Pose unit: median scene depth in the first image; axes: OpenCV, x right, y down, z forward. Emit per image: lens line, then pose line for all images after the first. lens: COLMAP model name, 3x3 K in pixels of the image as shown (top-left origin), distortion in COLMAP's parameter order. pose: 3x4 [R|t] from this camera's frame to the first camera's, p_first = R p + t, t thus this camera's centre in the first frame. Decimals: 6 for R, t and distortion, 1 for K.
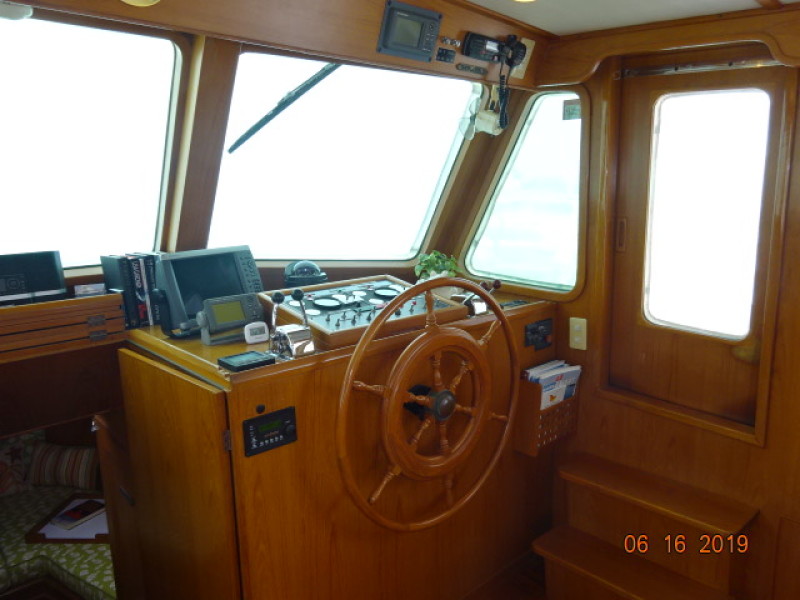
lens RADIAL K [[600.8, 0, 396.4], [0, 600.8, 307.9], [0, 0, 1]] dist [0.028738, 0.001395]
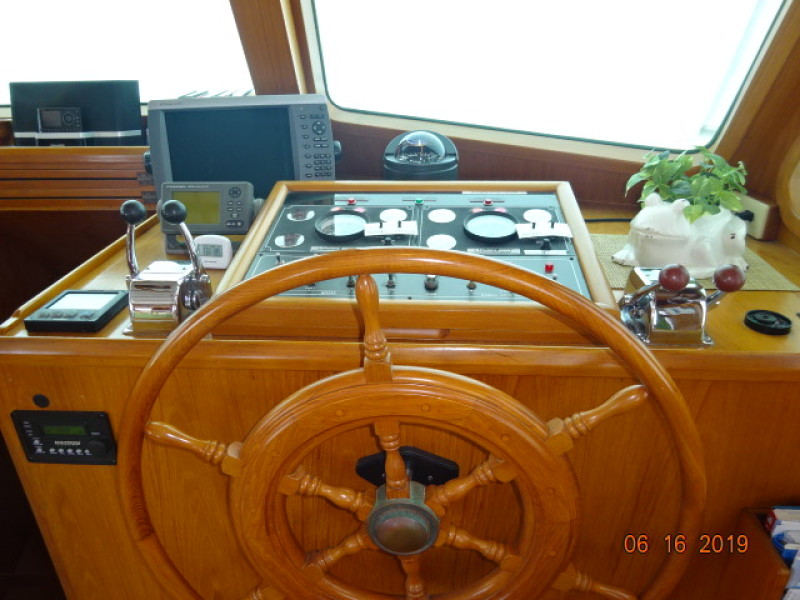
lens RADIAL K [[565.8, 0, 423.2], [0, 565.8, 291.0], [0, 0, 1]] dist [0.040945, -0.001755]
pose [[0.700859, 0.317912, -0.638536, 0.308502], [-0.135773, 0.938277, 0.318122, -0.138735], [0.700258, -0.136263, 0.700764, 0.757526]]
